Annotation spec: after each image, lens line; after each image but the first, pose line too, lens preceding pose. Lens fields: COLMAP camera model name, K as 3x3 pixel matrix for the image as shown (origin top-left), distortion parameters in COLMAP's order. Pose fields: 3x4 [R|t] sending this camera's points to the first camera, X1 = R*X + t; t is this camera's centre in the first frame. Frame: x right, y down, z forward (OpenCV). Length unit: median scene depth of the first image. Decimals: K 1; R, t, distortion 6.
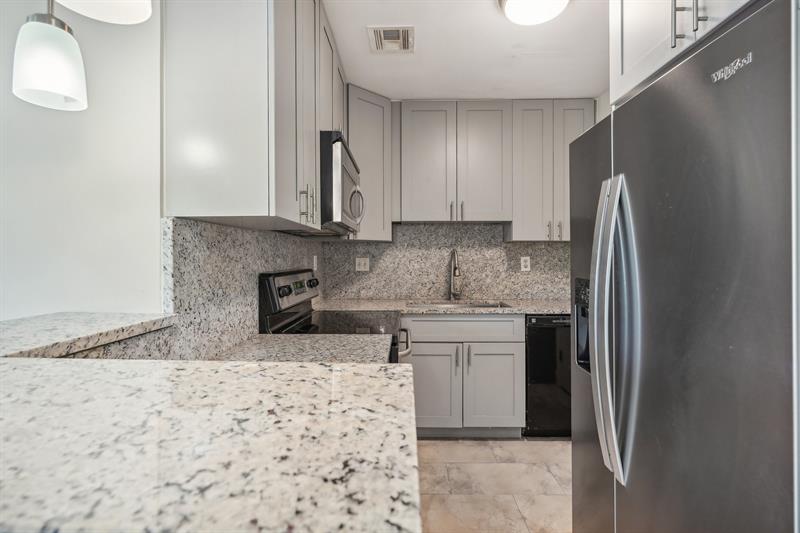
lens RADIAL K [[366.2, 0, 376.3], [0, 366.2, 261.9], [0, 0, 1]] dist [-0.012163, 0.003862]
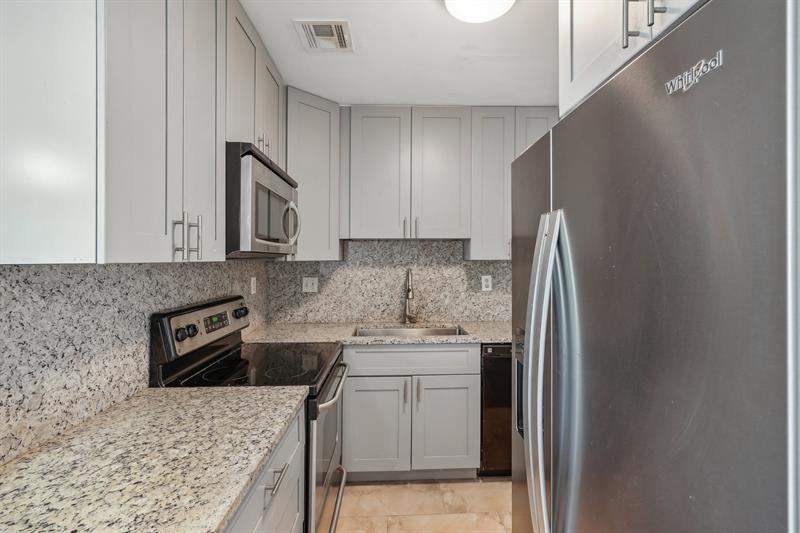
lens RADIAL K [[366.2, 0, 376.0], [0, 366.2, 267.6], [0, 0, 1]] dist [-0.012163, 0.003862]
pose [[0.998875, -0.003094, 0.047330, 0.108501], [0.002753, 0.999970, 0.007272, -0.055189], [-0.047351, -0.007134, 0.998853, 0.106960]]
